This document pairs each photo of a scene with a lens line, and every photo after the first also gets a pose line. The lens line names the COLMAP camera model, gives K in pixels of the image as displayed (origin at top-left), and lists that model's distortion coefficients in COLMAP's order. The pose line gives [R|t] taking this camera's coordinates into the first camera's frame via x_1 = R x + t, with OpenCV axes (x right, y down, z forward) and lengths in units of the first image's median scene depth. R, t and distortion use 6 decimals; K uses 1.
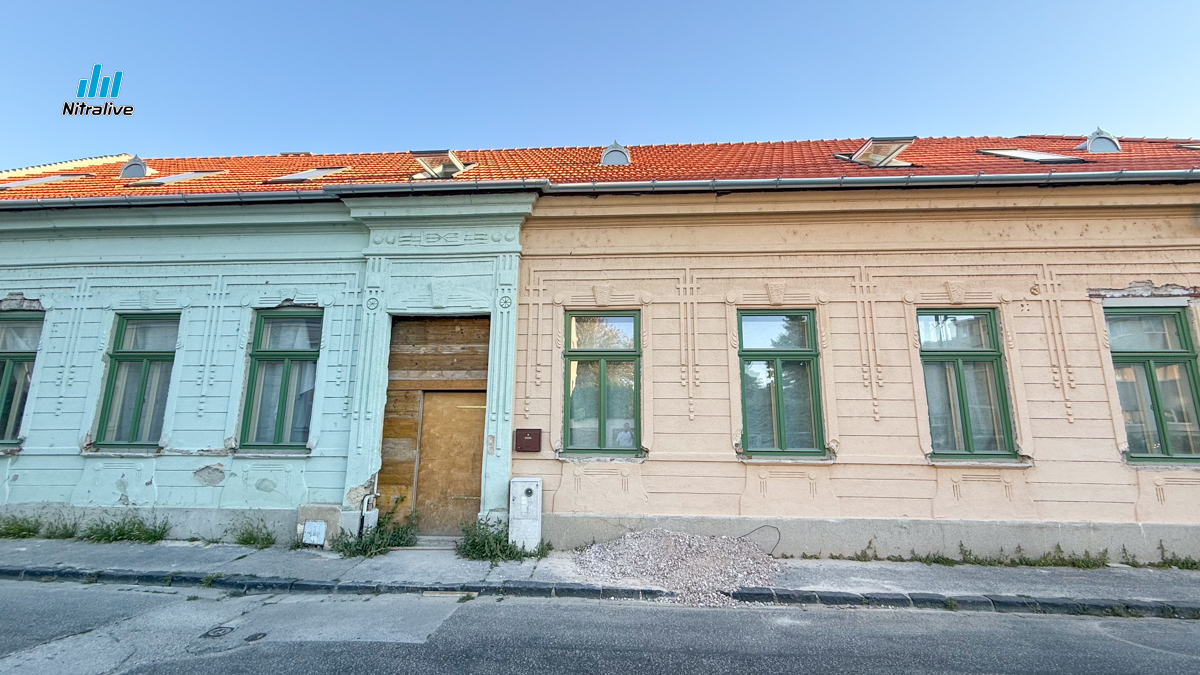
lens RADIAL K [[528.7, 0, 597.9], [0, 528.7, 335.3], [0, 0, 1]] dist [-0.004235, -0.000313]
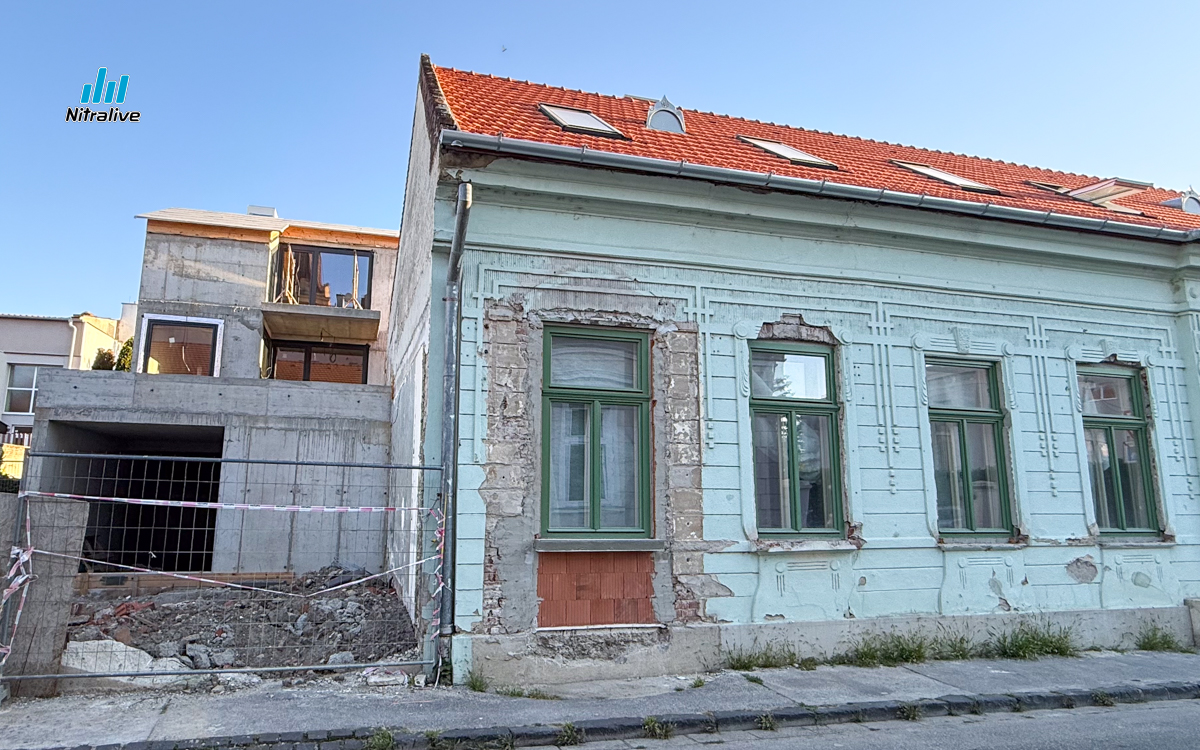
lens RADIAL K [[787.5, 0, 598.4], [0, 787.5, 382.5], [0, 0, 1]] dist [0.011271, 0.000185]
pose [[0.932457, 0.056999, 0.356756, -0.749888], [-0.067177, 0.997610, 0.016194, 0.003572], [-0.354981, -0.039066, 0.934057, 0.056277]]
